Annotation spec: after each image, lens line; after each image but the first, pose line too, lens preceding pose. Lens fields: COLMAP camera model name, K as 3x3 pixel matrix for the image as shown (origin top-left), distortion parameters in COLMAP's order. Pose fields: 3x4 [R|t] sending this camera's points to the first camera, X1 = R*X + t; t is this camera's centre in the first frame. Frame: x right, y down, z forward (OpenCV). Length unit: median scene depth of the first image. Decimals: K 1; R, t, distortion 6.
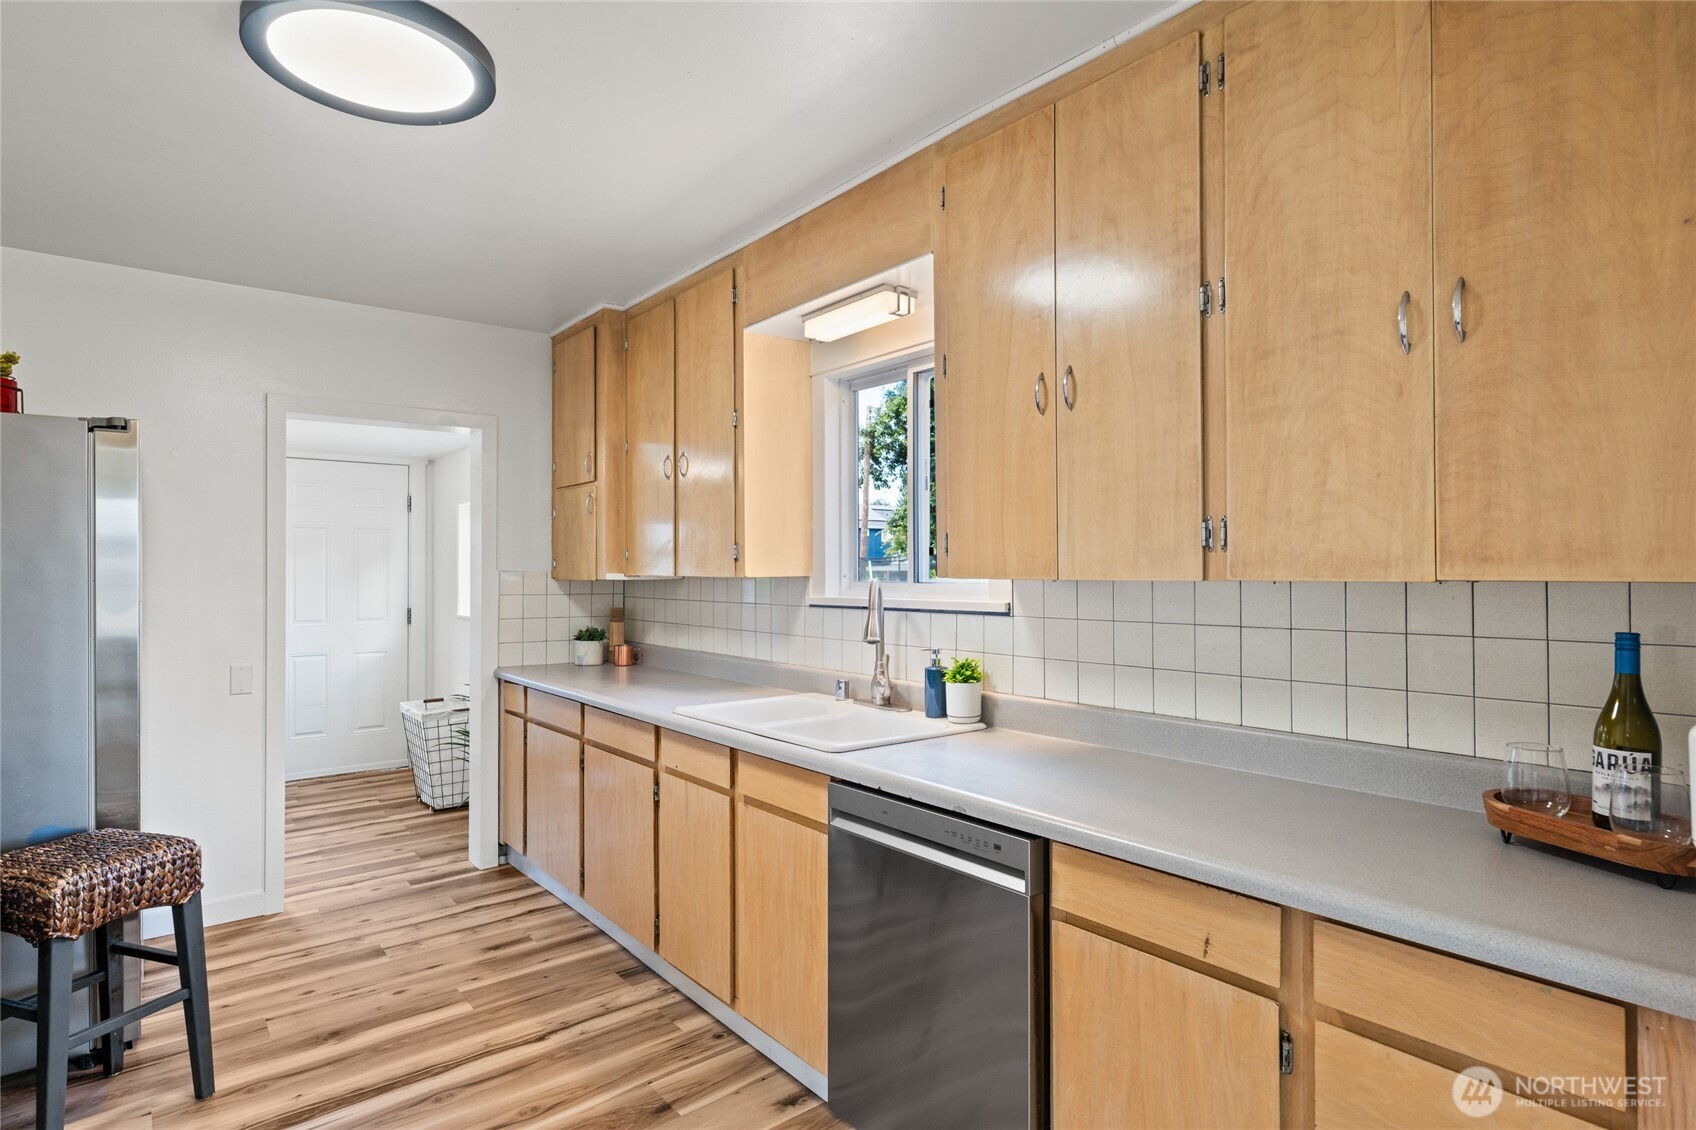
lens RADIAL K [[899.6, 0, 848.0], [0, 899.6, 565.0], [0, 0, 1]] dist [0.000830, -0.000933]
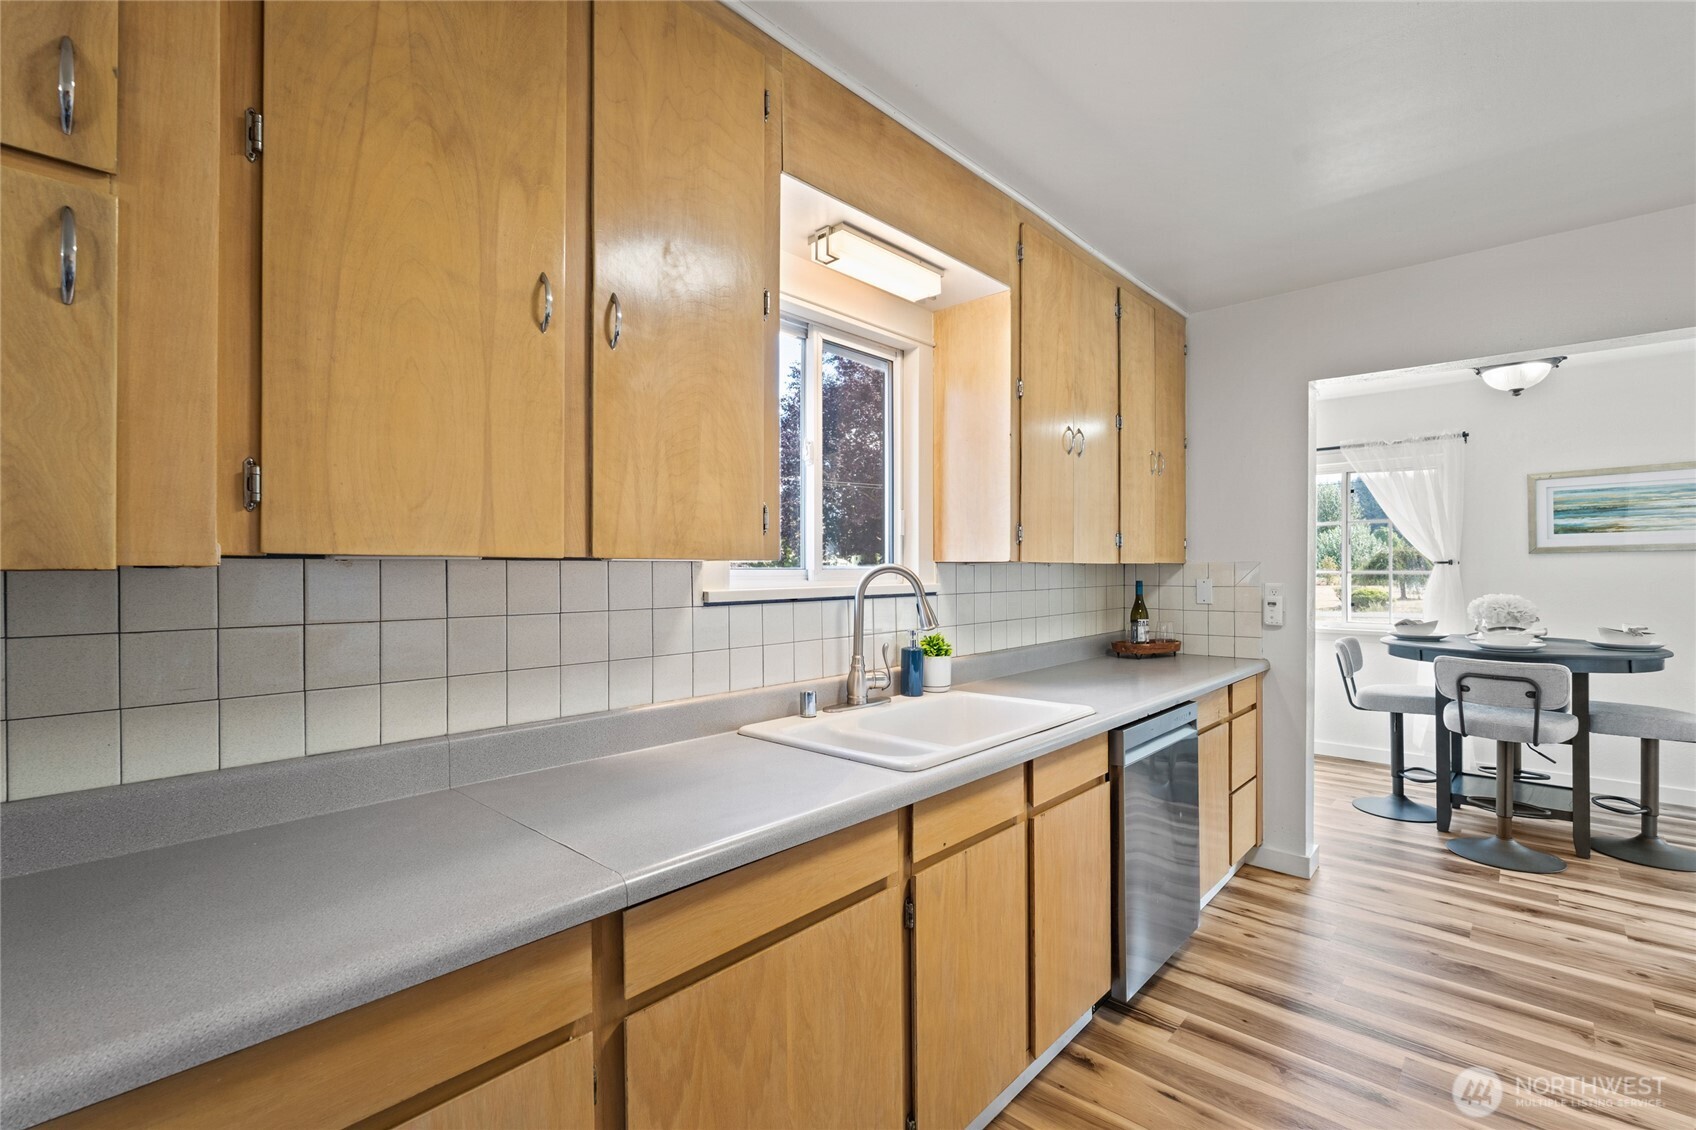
lens RADIAL K [[786.1, 0, 848.0], [0, 786.1, 565.0], [0, 0, 1]] dist [0.001156, 0.000153]
pose [[-0.174249, 0.006446, 0.984681, -0.823024], [-0.004388, 0.999964, -0.007323, 0.024993], [-0.984692, -0.005597, -0.174214, 1.285333]]
